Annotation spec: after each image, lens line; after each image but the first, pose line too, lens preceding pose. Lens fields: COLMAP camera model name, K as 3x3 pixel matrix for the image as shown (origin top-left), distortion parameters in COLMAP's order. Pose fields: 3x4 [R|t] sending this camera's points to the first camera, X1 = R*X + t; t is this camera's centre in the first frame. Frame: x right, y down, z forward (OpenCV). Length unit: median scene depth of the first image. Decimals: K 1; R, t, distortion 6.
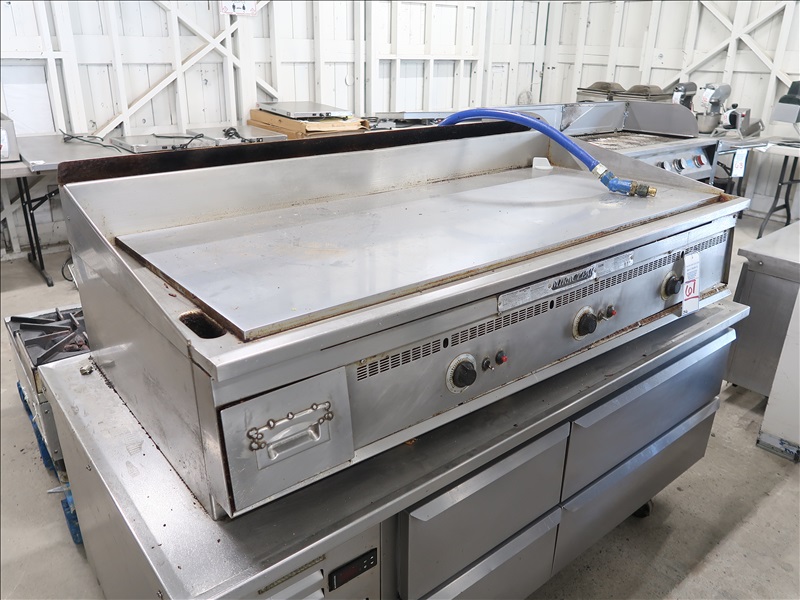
lens RADIAL K [[619.9, 0, 401.9], [0, 619.9, 298.1], [0, 0, 1]] dist [0.003454, -0.002394]
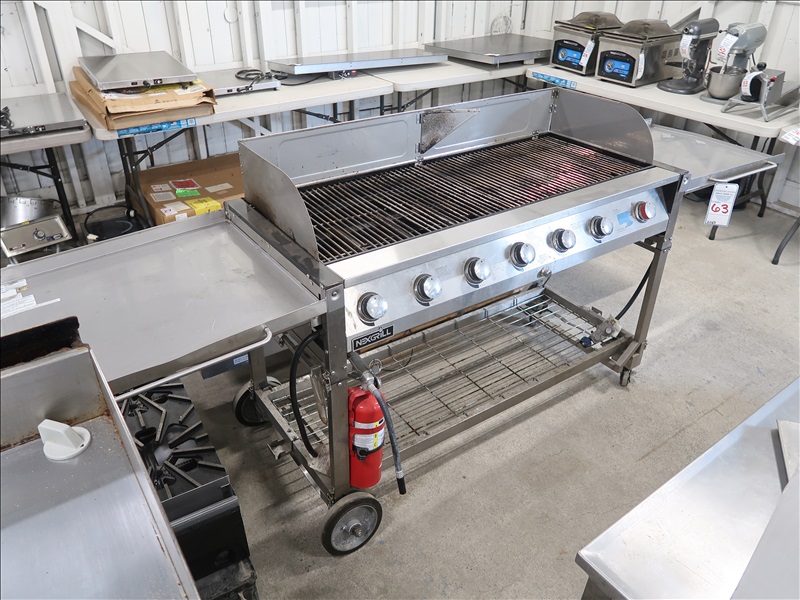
lens RADIAL K [[619.9, 0, 398.2], [0, 619.9, 299.8], [0, 0, 1]] dist [0.003454, -0.002394]
pose [[0.996108, 0.039028, -0.079026, 0.193599], [-0.025187, 0.985276, 0.169109, -0.153780], [0.084462, -0.166460, 0.982424, 0.245528]]
